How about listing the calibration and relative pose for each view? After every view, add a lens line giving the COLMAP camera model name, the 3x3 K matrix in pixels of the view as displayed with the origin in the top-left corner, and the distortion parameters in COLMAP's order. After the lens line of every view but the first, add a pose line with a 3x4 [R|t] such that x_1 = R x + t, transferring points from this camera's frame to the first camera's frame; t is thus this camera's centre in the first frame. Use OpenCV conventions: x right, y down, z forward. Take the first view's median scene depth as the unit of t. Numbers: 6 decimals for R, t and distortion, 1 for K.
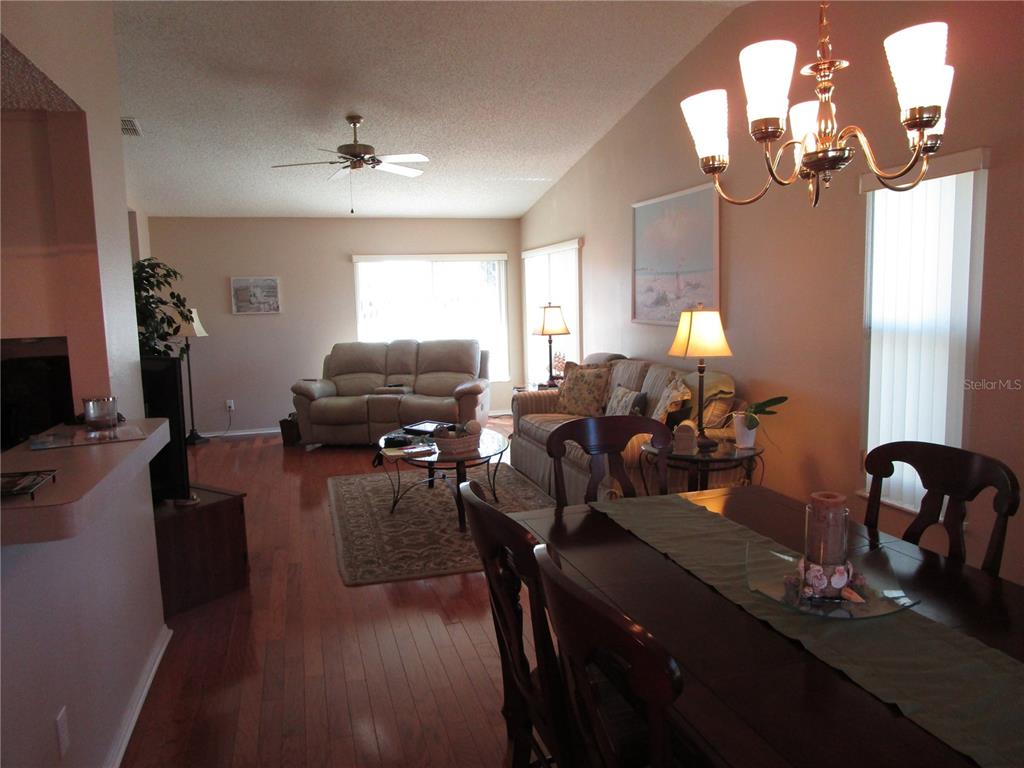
lens RADIAL K [[709.8, 0, 512.0], [0, 709.8, 384.0], [0, 0, 1]] dist [-0.036601, 0.000238]
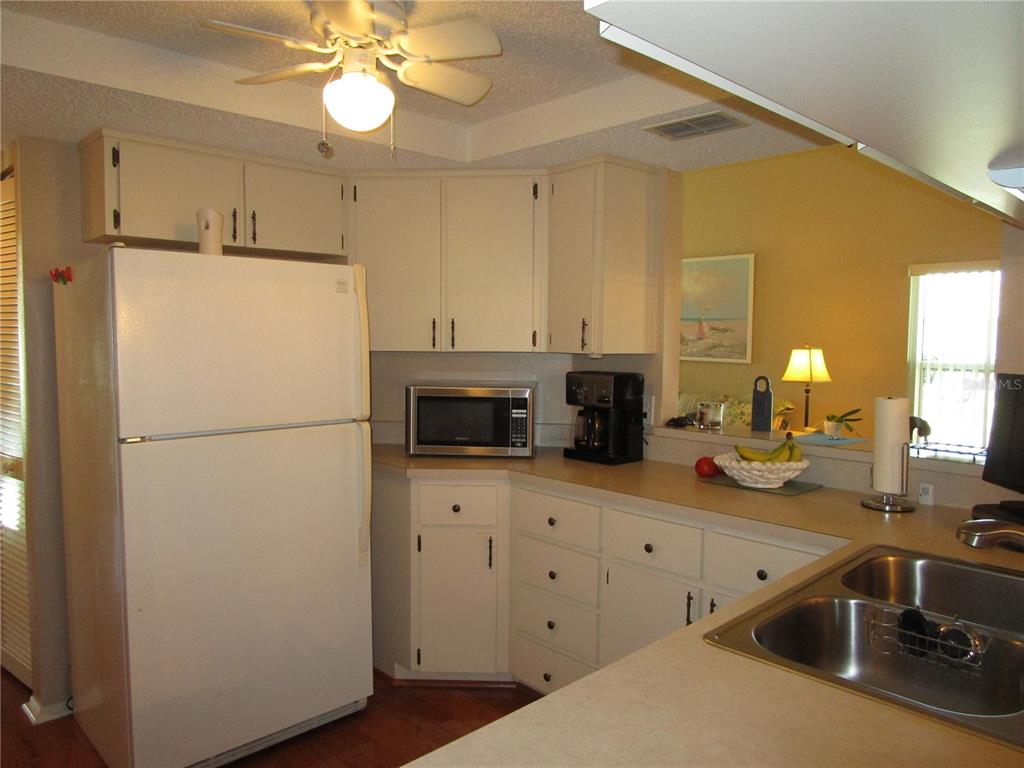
lens RADIAL K [[709.8, 0, 512.0], [0, 709.8, 384.0], [0, 0, 1]] dist [-0.036601, 0.000238]
pose [[0.889244, 0.004897, 0.457406, -0.853289], [0.020945, 0.998458, -0.051409, 0.024288], [-0.456953, 0.055296, 0.887771, 0.028886]]
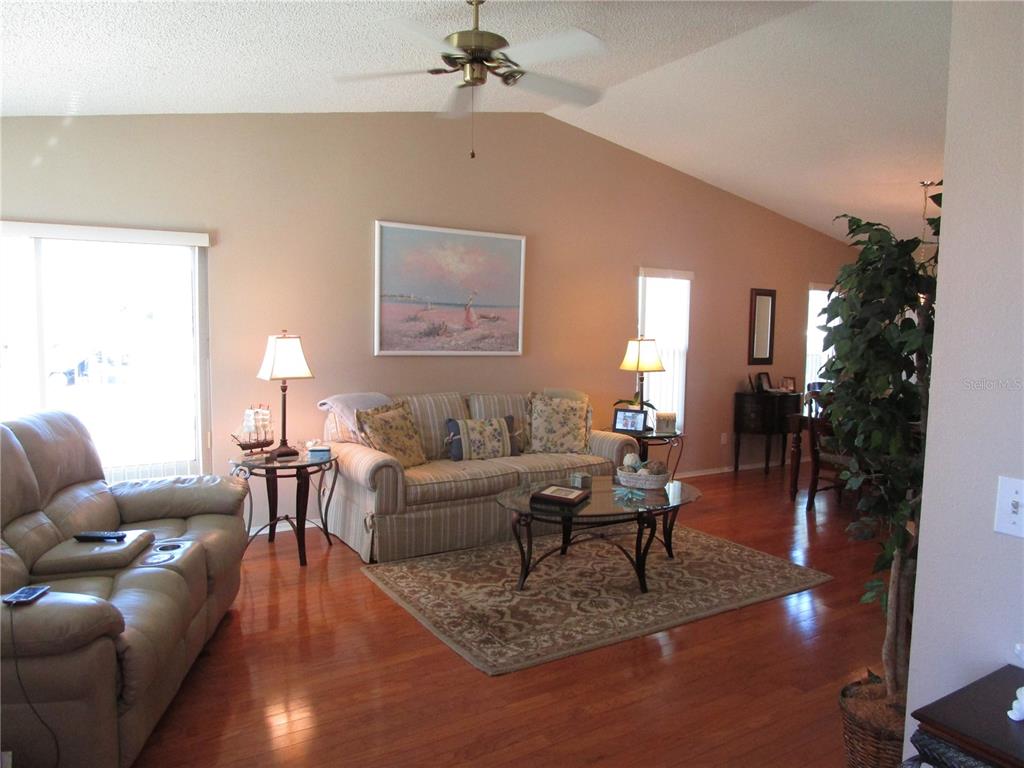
lens RADIAL K [[709.8, 0, 512.0], [0, 709.8, 384.0], [0, 0, 1]] dist [-0.036601, 0.000238]
pose [[-0.265500, -0.047961, 0.962917, -1.062451], [0.106556, 0.991183, 0.078749, -0.151611], [-0.958204, 0.123513, -0.258049, 1.593182]]
